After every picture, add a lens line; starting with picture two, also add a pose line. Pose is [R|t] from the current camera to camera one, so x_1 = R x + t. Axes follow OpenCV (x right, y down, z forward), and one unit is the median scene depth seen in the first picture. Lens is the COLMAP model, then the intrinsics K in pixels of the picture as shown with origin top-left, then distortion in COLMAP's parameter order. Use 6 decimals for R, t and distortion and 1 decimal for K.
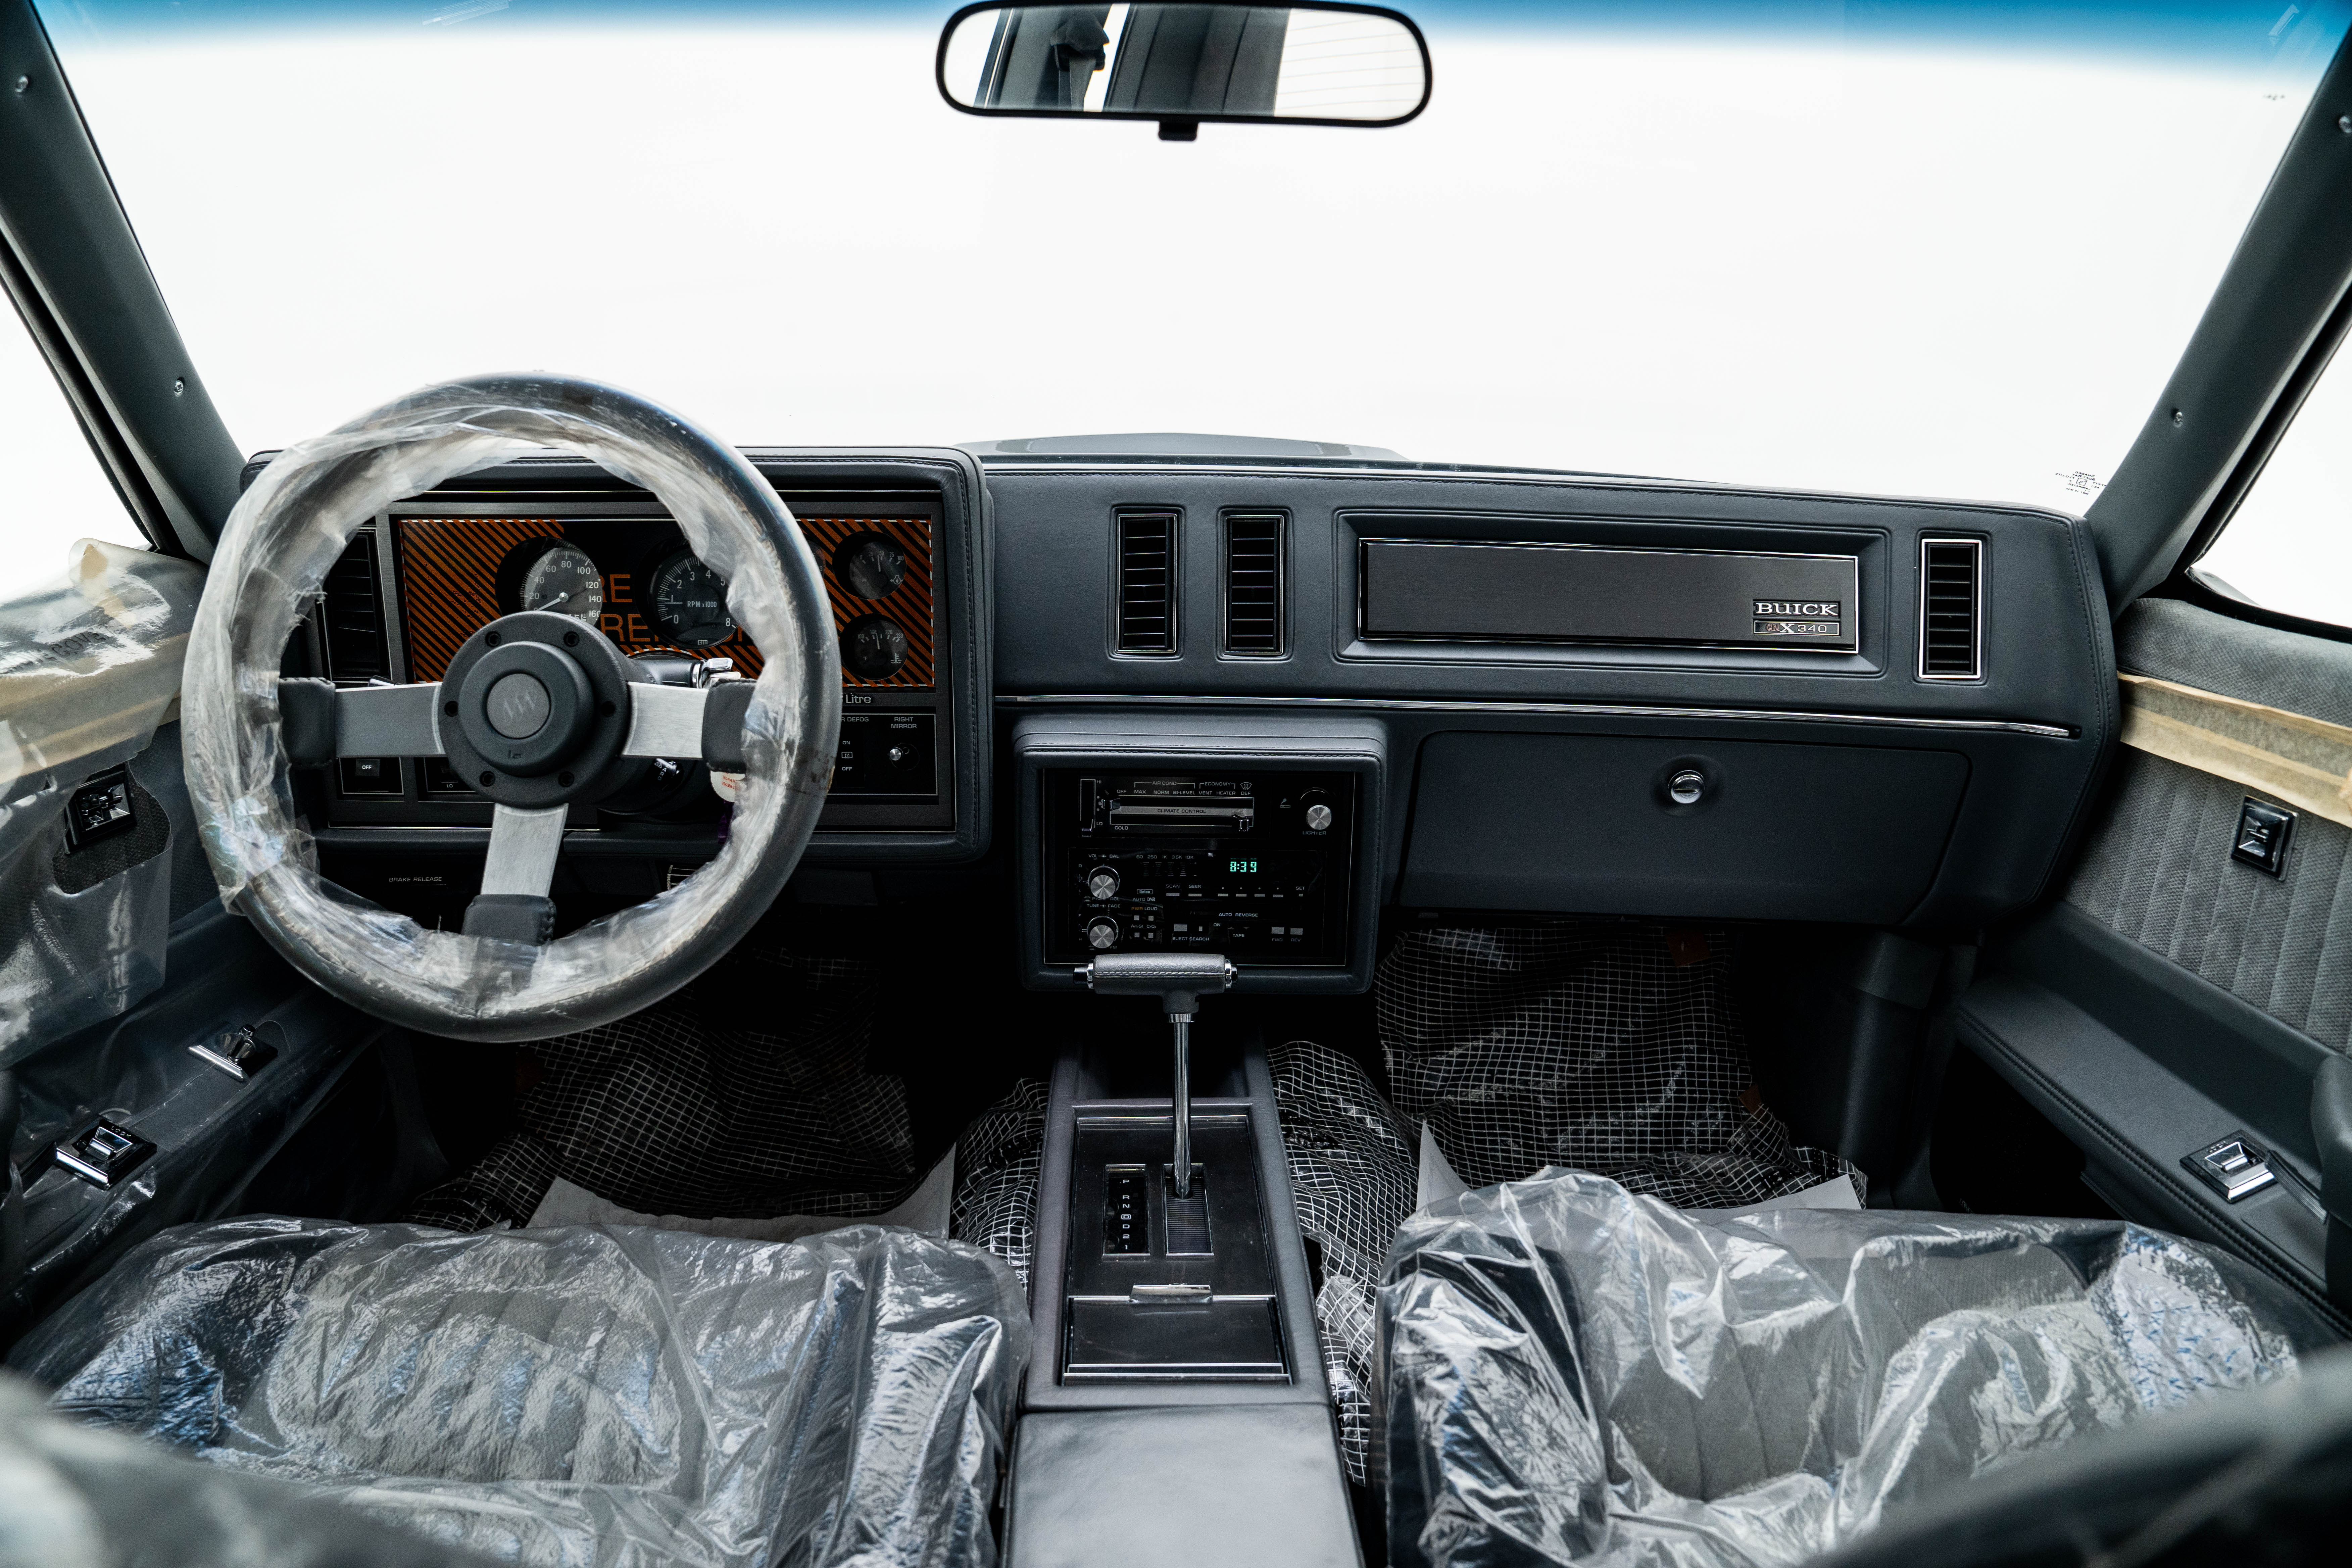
lens RADIAL K [[1620.2, 0, 1166.2], [0, 1620.2, 793.5], [0, 0, 1]] dist [-0.117022, 0.091964]
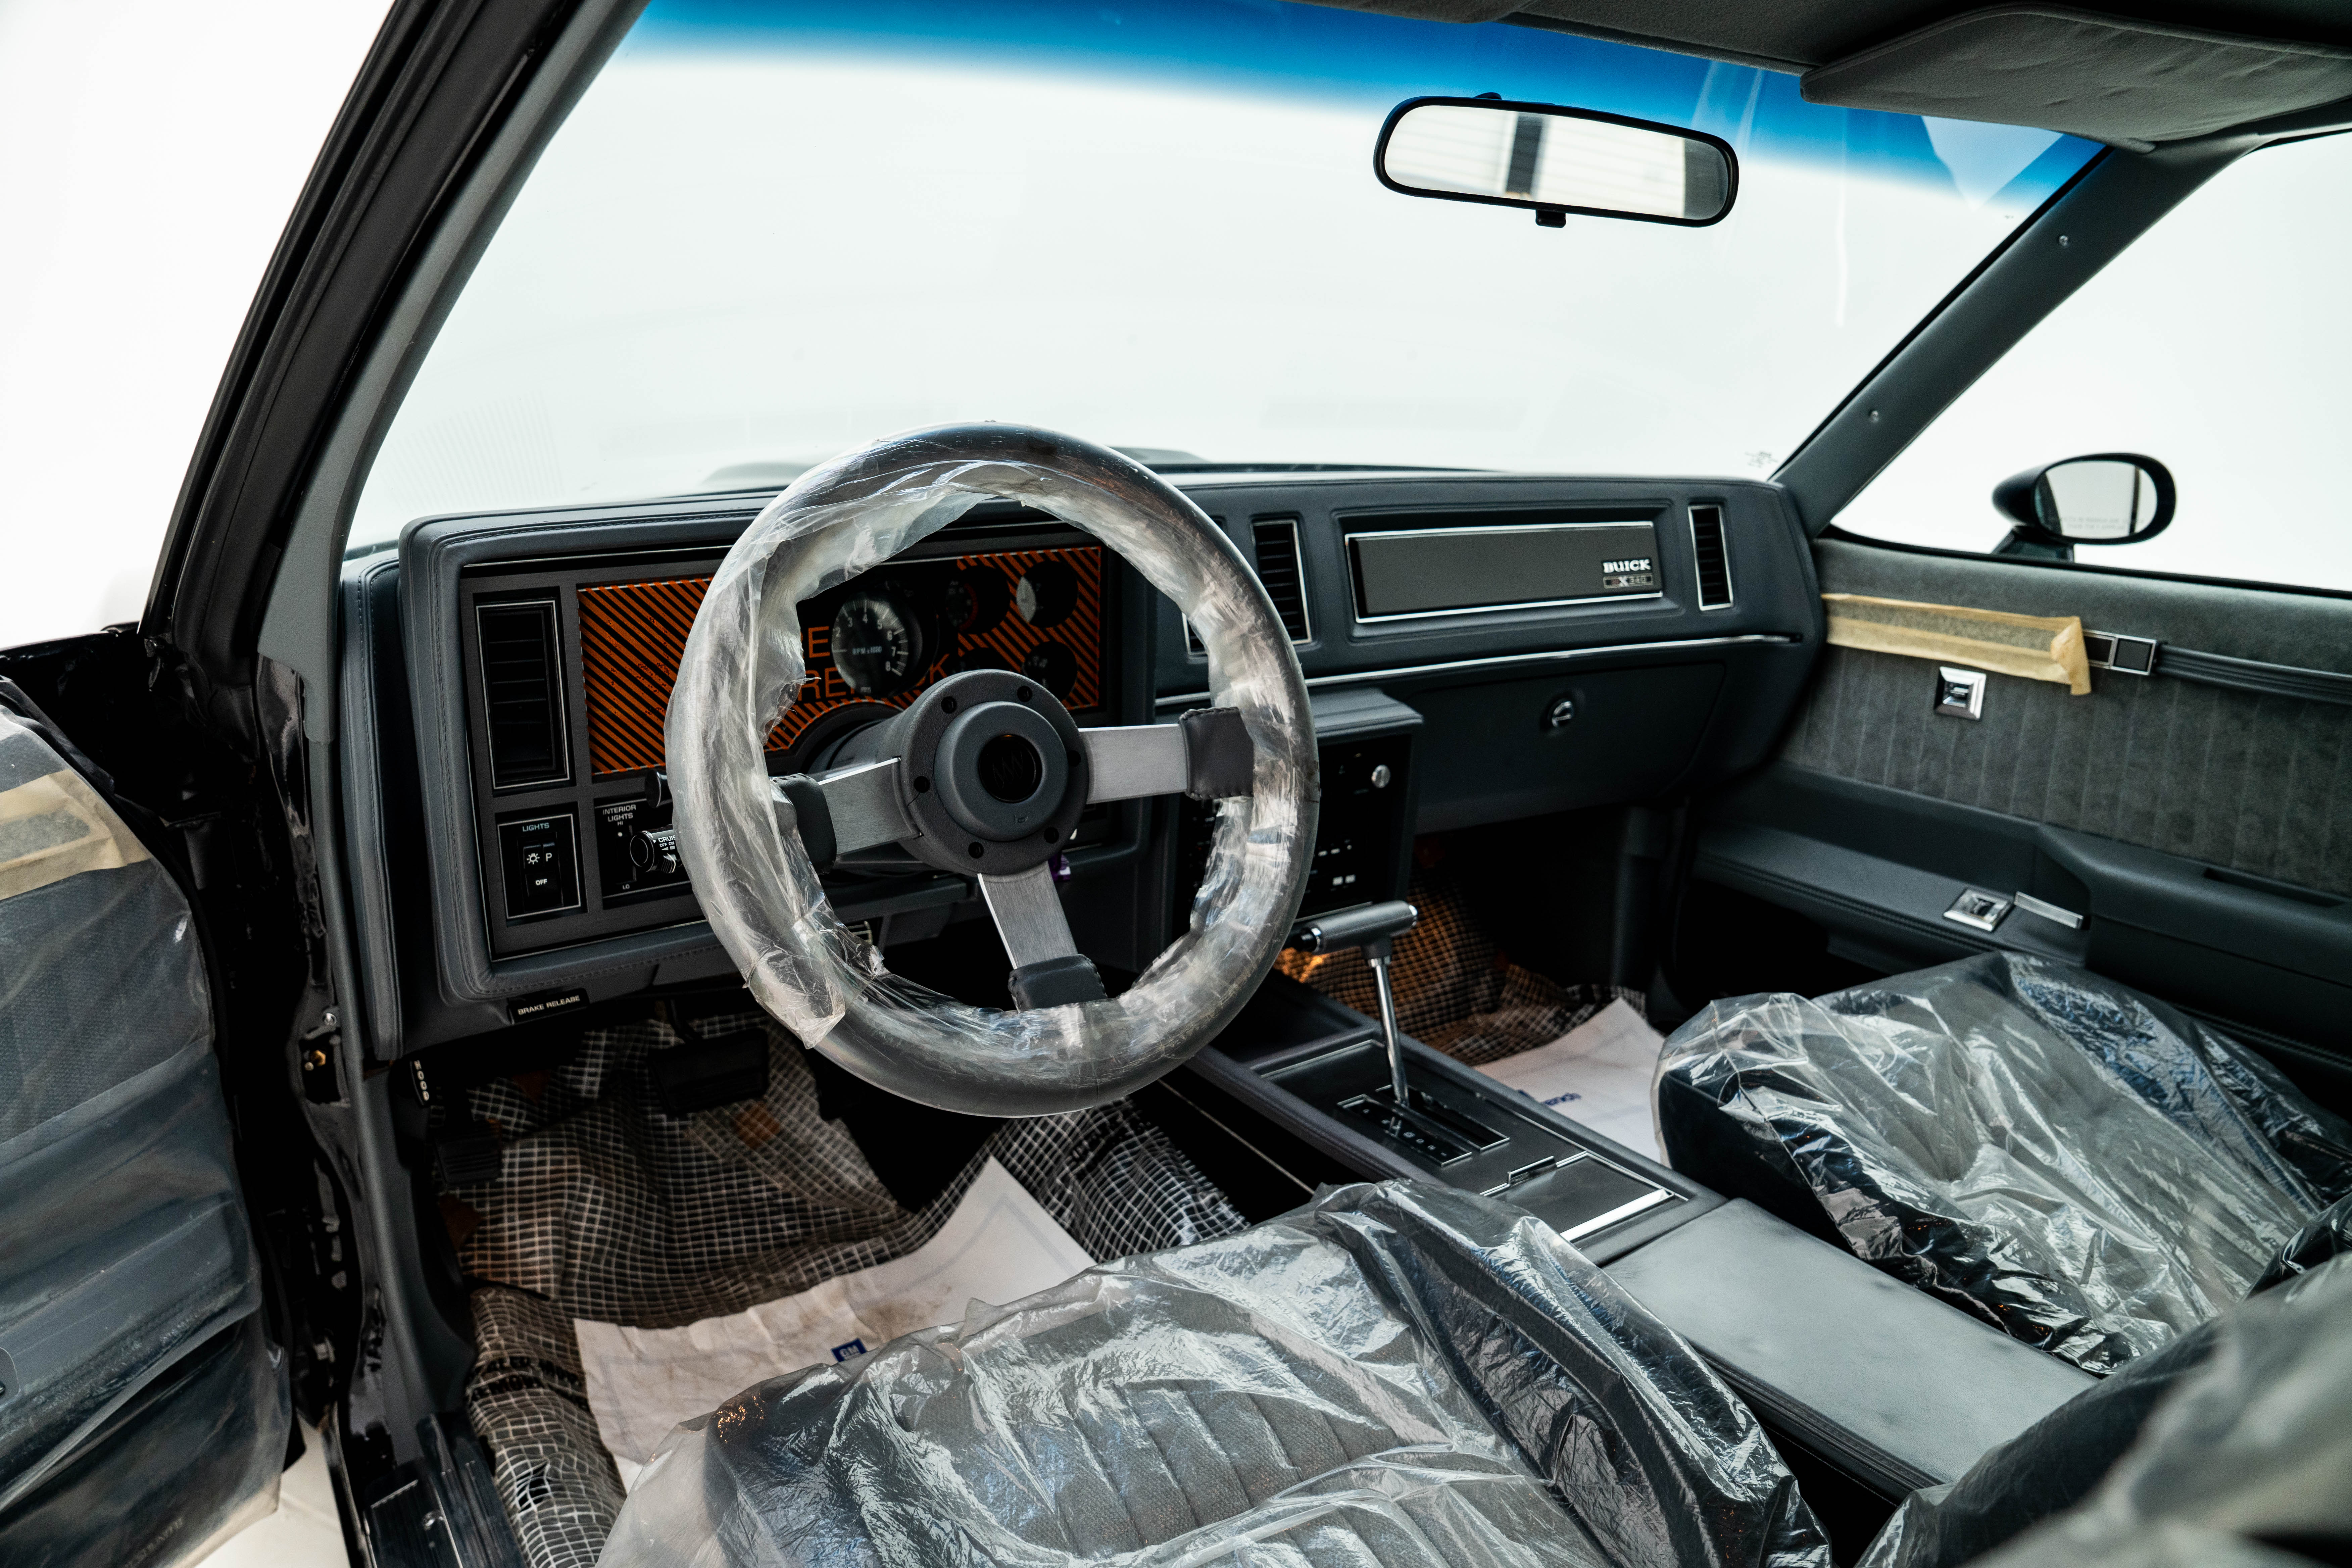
lens RADIAL K [[1620.2, 0, 1166.2], [0, 1620.2, 793.5], [0, 0, 1]] dist [-0.117022, 0.091964]
pose [[0.837851, -0.151830, 0.524360, -0.680990], [0.141378, 0.988123, 0.060212, -0.069191], [-0.527274, 0.023685, 0.849365, 0.097294]]
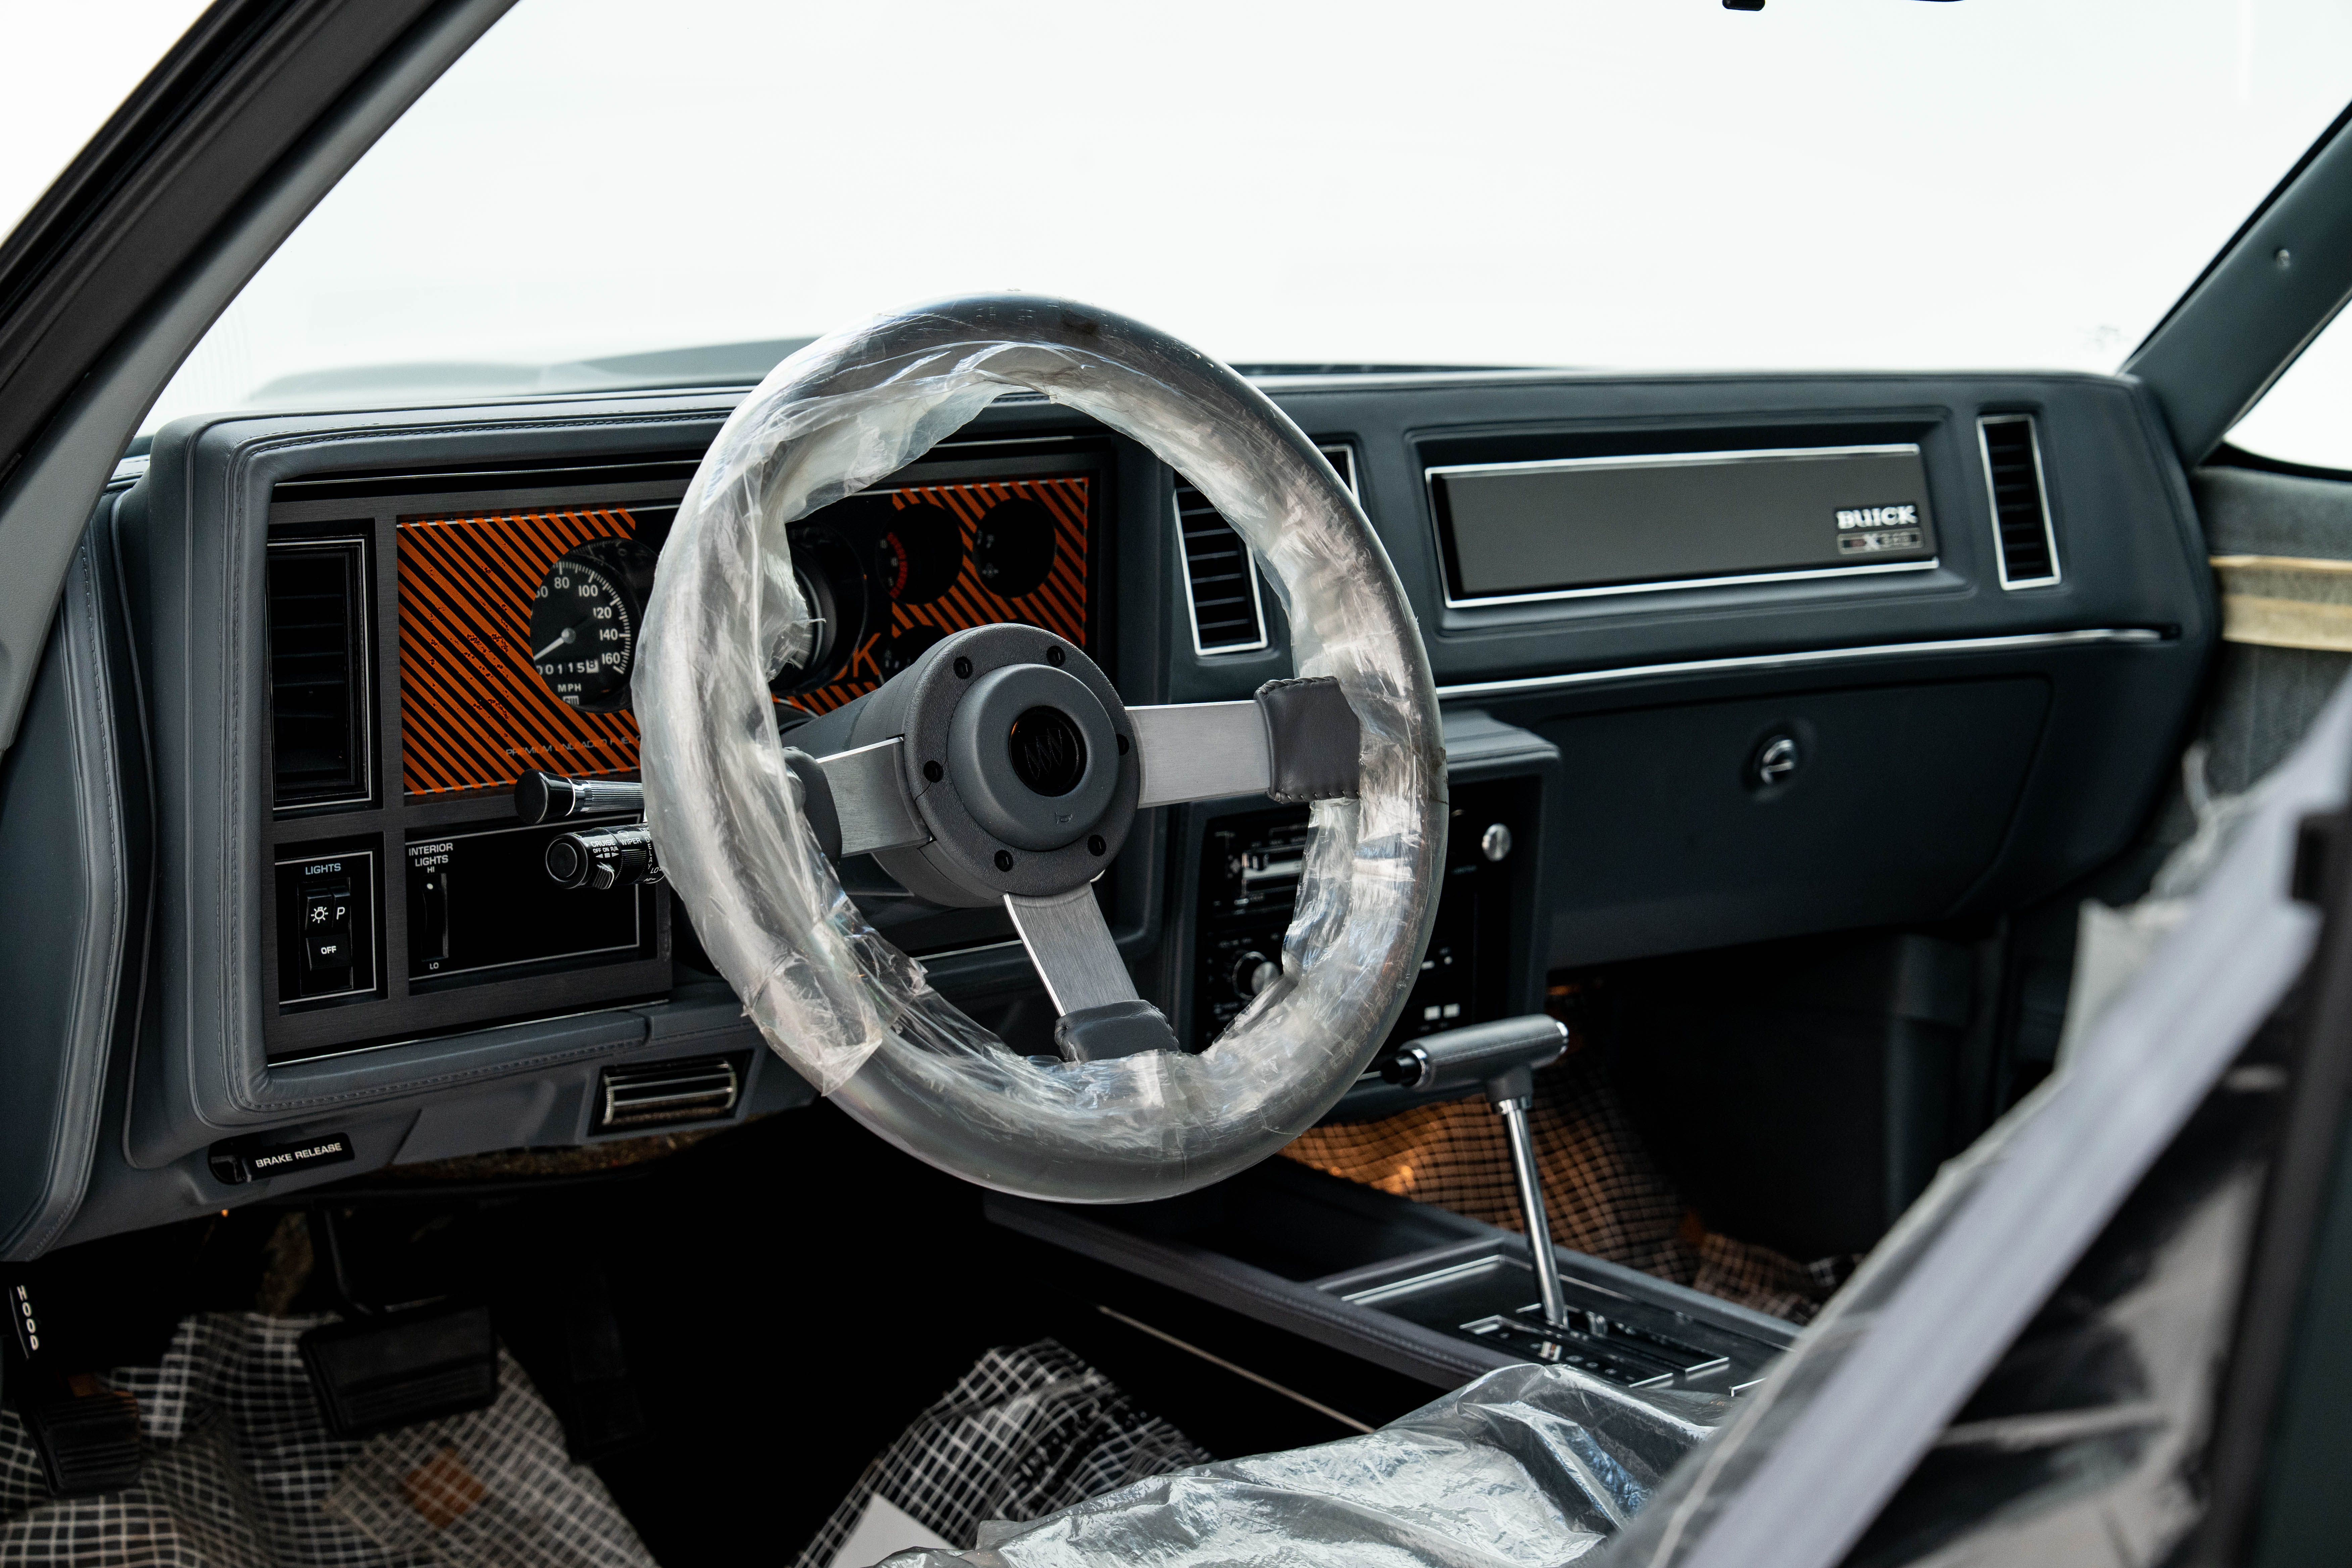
lens RADIAL K [[3850.6, 0, 1158.3], [0, 3850.6, 787.3], [0, 0, 1]] dist [0.198379, -0.041856]
pose [[0.788801, -0.111891, 0.604379, -1.147341], [0.162365, 0.986295, -0.029313, 0.016363], [-0.592816, 0.121252, 0.796157, -0.332862]]
